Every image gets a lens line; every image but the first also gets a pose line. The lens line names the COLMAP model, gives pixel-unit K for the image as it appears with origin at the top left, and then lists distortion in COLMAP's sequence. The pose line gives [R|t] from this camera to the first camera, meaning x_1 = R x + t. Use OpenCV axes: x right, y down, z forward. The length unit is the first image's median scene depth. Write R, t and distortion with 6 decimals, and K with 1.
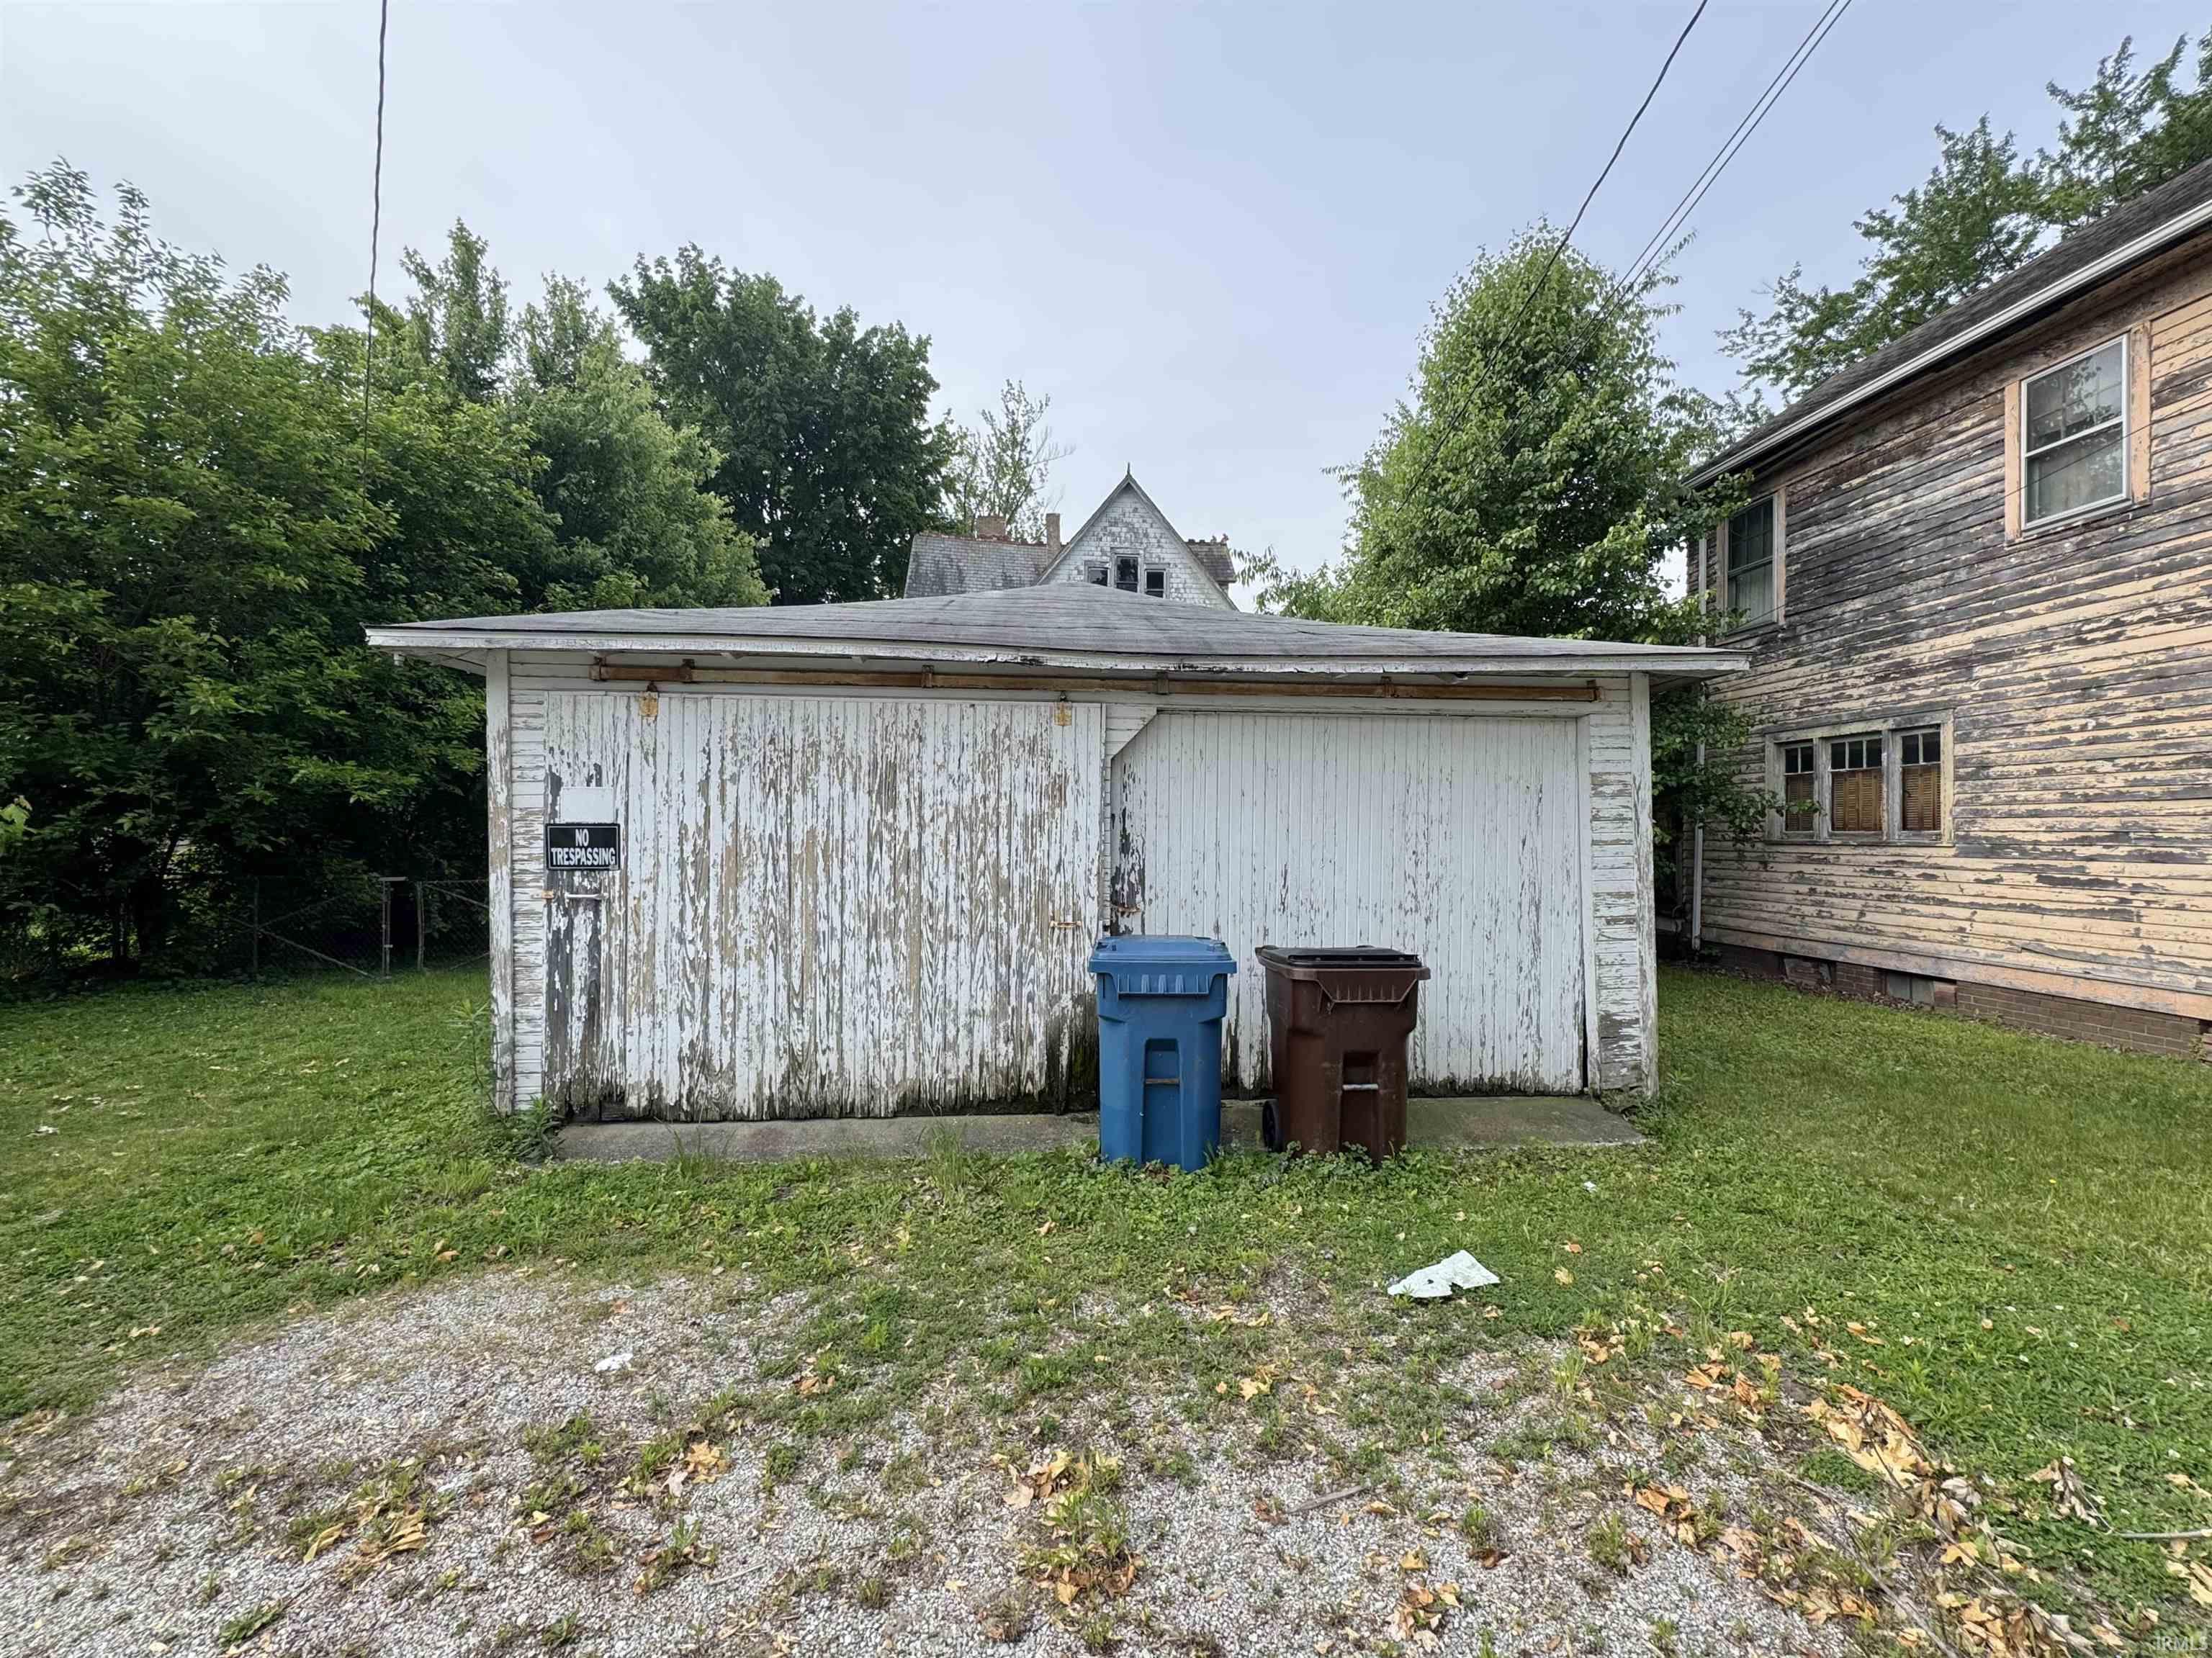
lens RADIAL K [[891.4, 0, 1105.6], [0, 891.4, 826.7], [0, 0, 1]] dist [-0.006280, 0.001169]
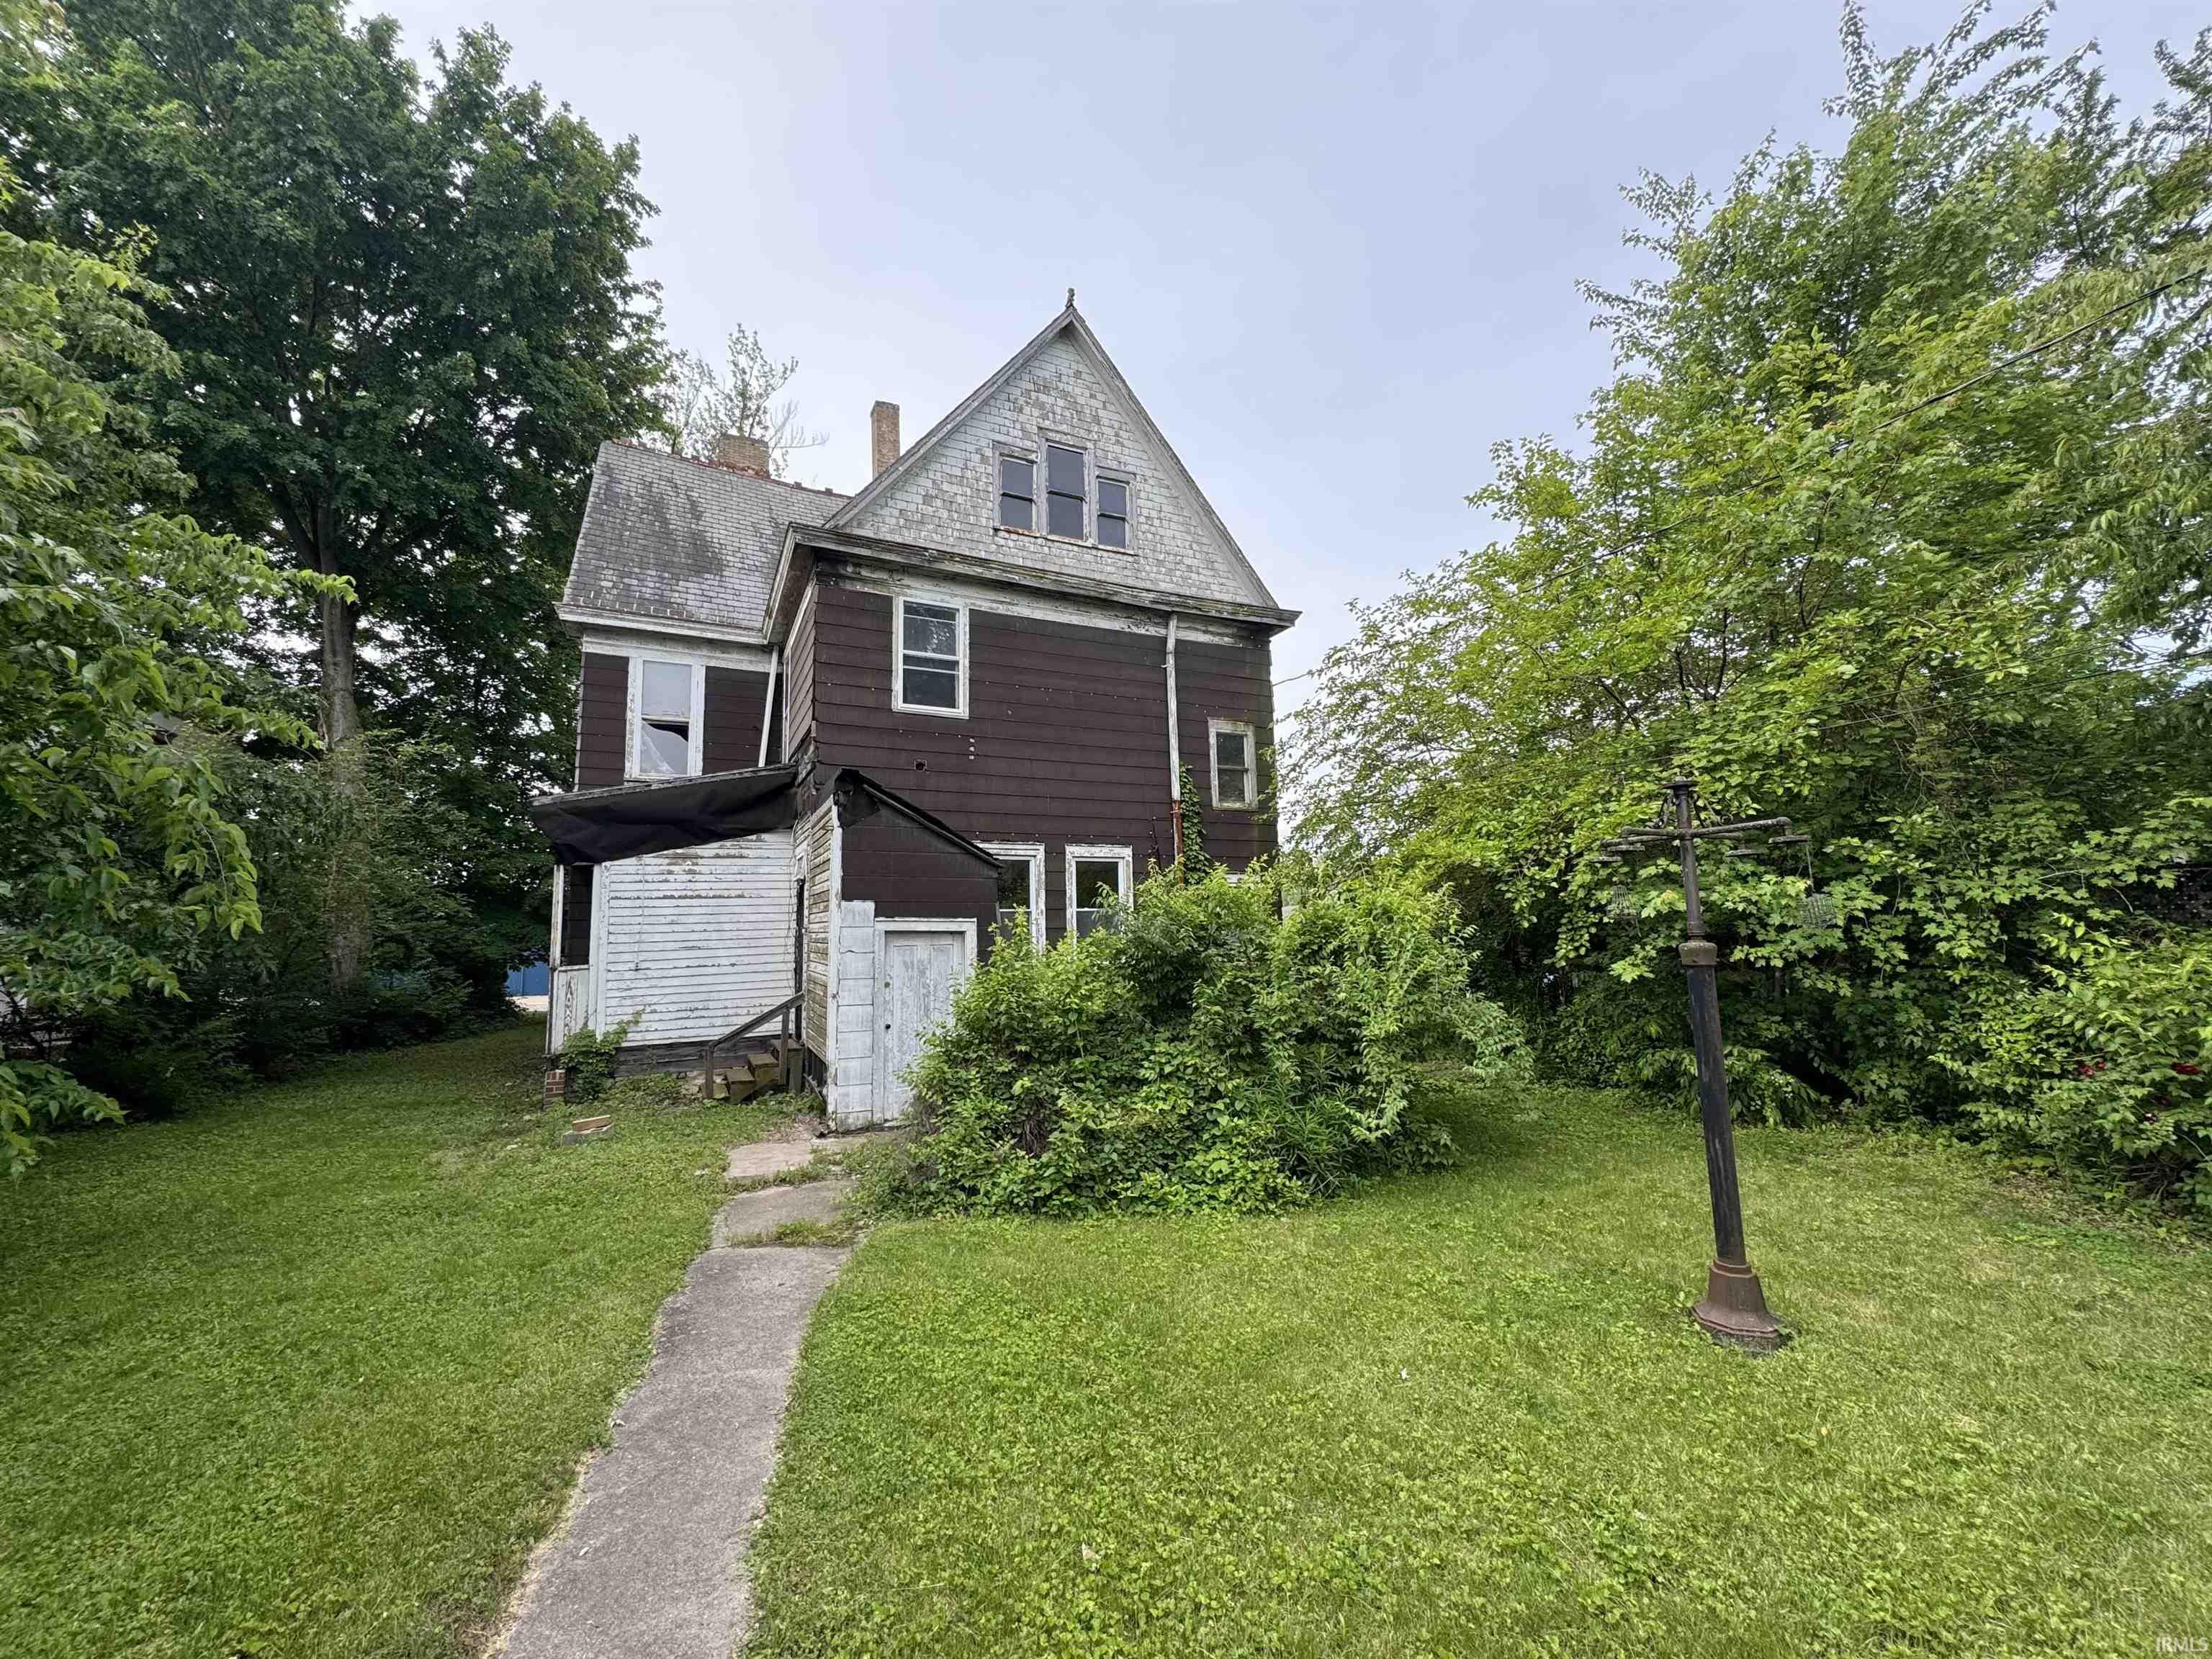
lens RADIAL K [[891.4, 0, 1104.2], [0, 891.4, 832.4], [0, 0, 1]] dist [-0.006280, 0.001169]
pose [[0.935615, 0.016362, 0.352642, -0.126784], [0.028725, 0.992084, -0.122244, -0.000060], [-0.351850, 0.124503, 0.927739, 0.448221]]
